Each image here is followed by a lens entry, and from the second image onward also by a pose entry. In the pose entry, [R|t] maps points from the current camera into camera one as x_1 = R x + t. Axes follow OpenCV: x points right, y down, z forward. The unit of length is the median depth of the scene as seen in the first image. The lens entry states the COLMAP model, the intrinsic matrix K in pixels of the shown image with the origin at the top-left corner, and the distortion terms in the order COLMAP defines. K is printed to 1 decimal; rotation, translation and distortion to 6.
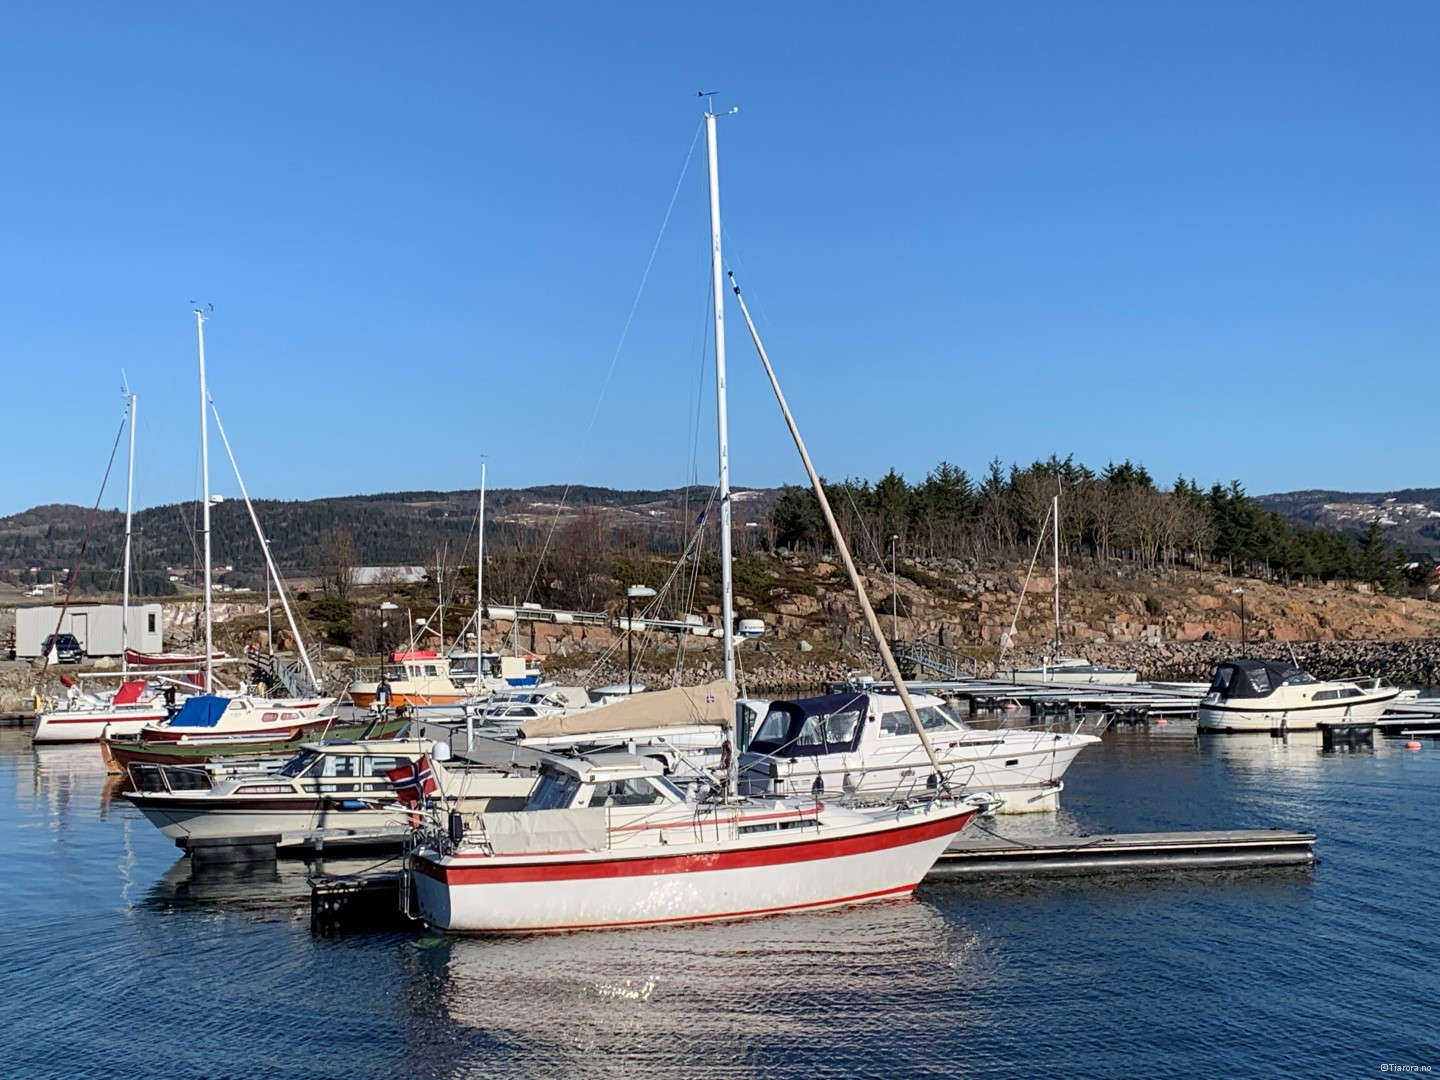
lens RADIAL K [[2309.9, 0, 713.7], [0, 2309.9, 541.0], [0, 0, 1]] dist [0.161075, 0.000000]
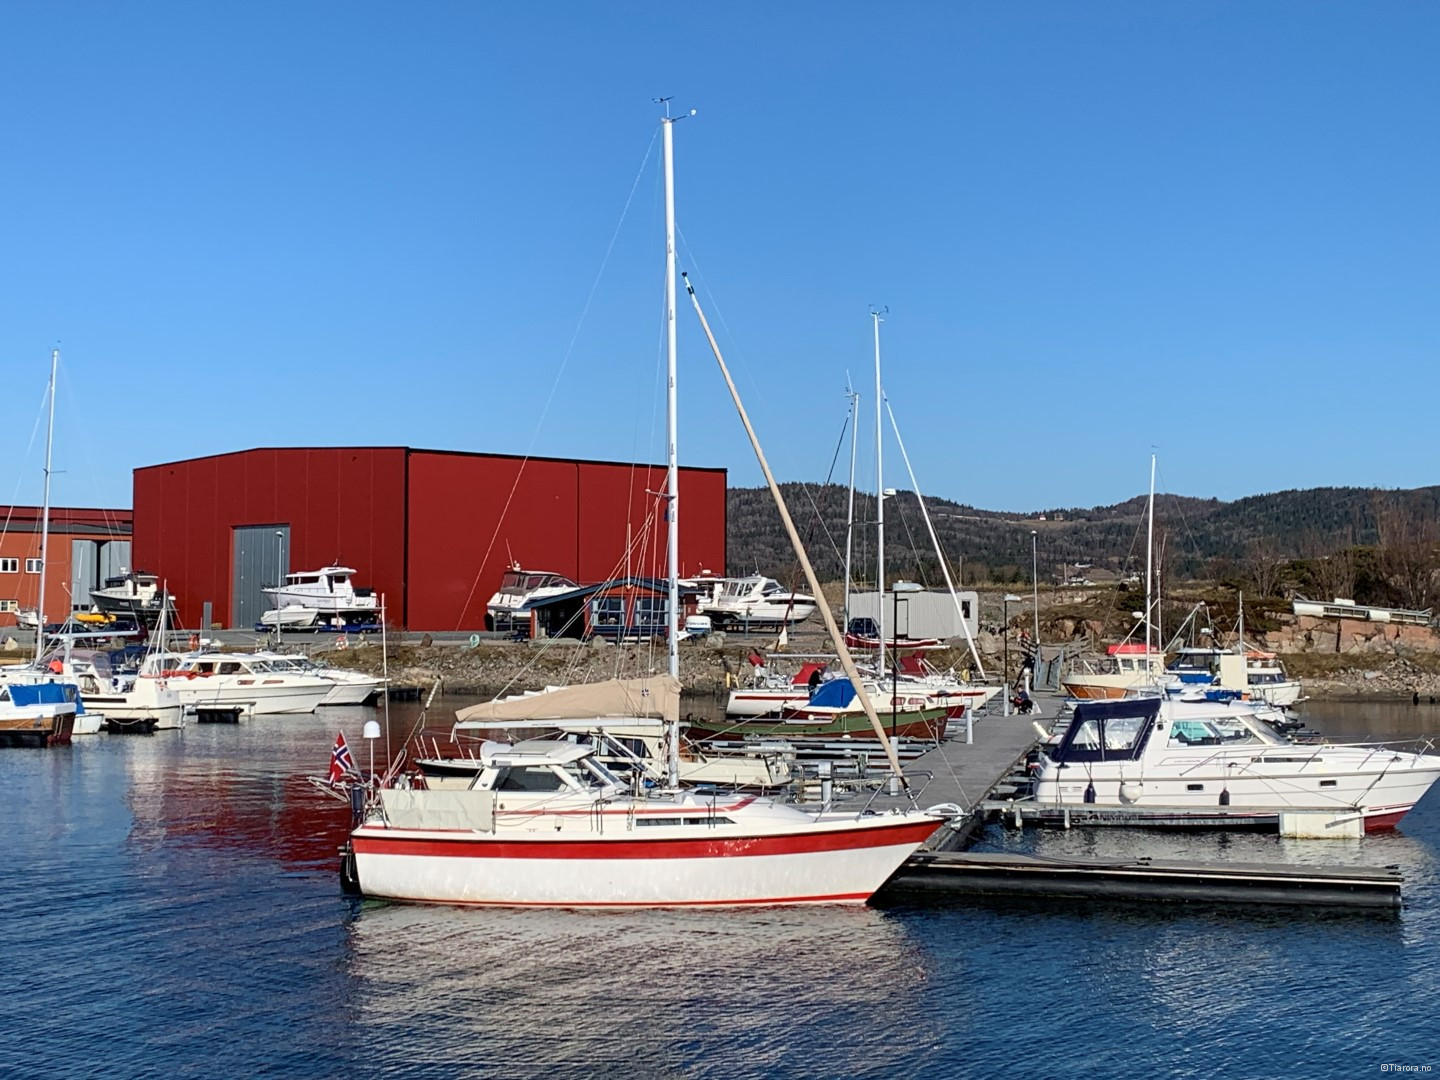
lens RADIAL K [[2309.9, 0, 710.6], [0, 2309.9, 534.3], [0, 0, 1]] dist [0.161075, 0.000000]
pose [[0.876035, 0.005814, -0.482212, 0.357185], [-0.004795, 0.999983, 0.003344, -0.003501], [0.482224, -0.000617, 0.876048, 0.082320]]
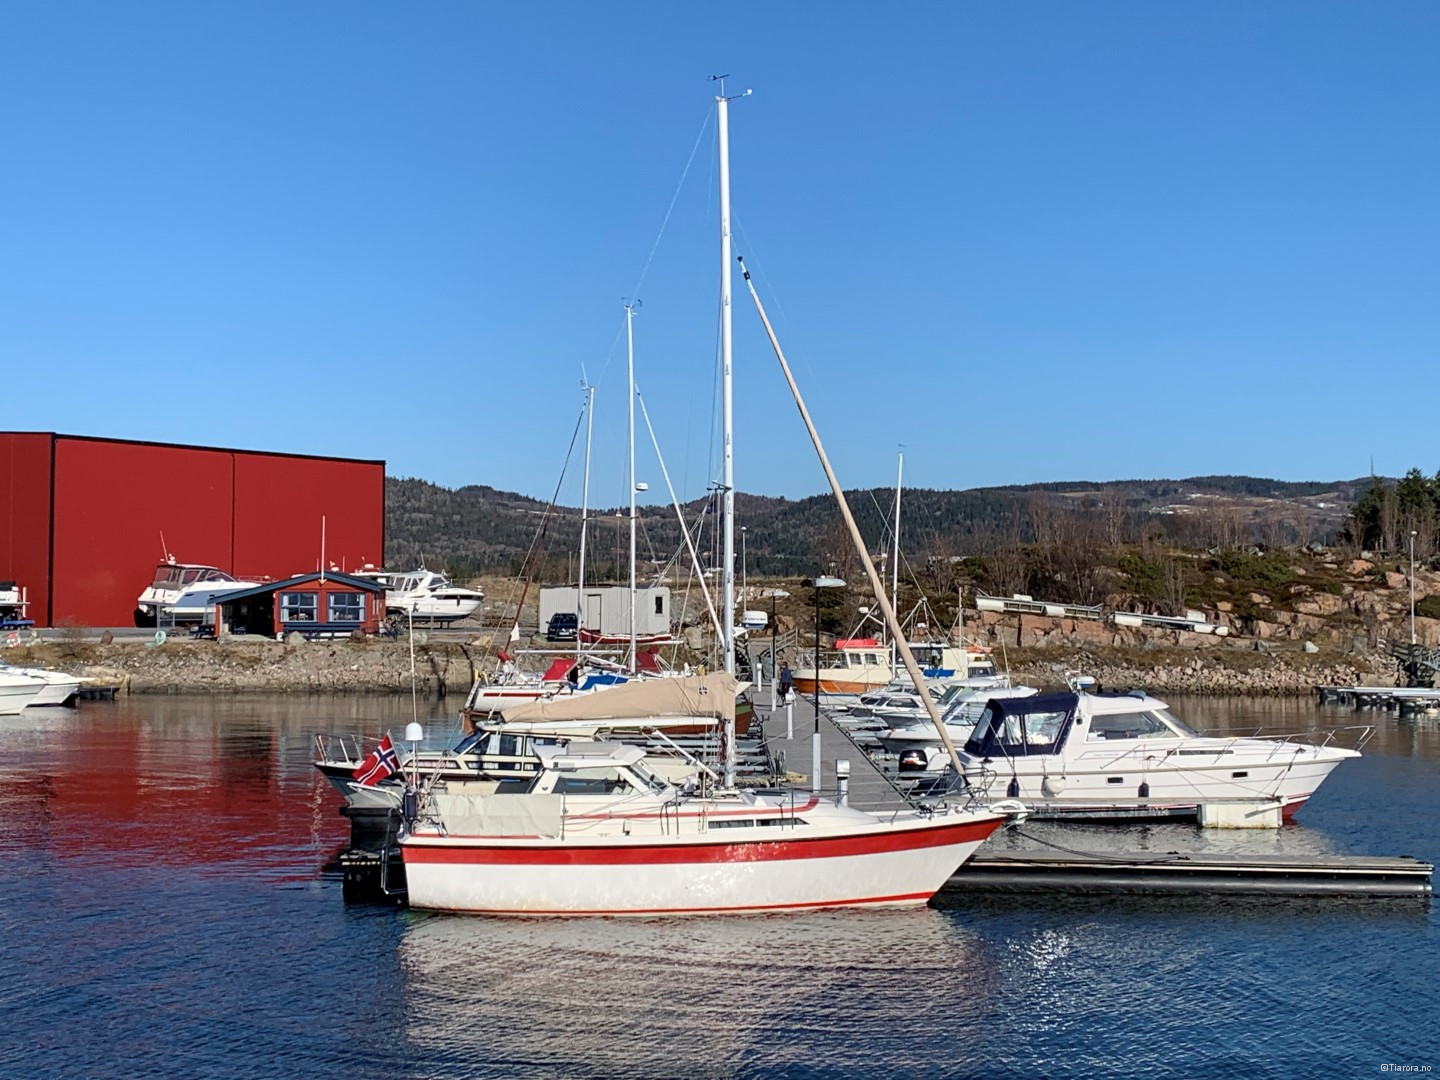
lens RADIAL K [[2309.9, 0, 706.1], [0, 2309.9, 535.0], [0, 0, 1]] dist [0.161075, 0.000000]
pose [[0.953406, 0.014057, -0.301363, 0.205245], [-0.013539, 0.999901, 0.003807, -0.001223], [0.301386, 0.000451, 0.953502, 0.041024]]
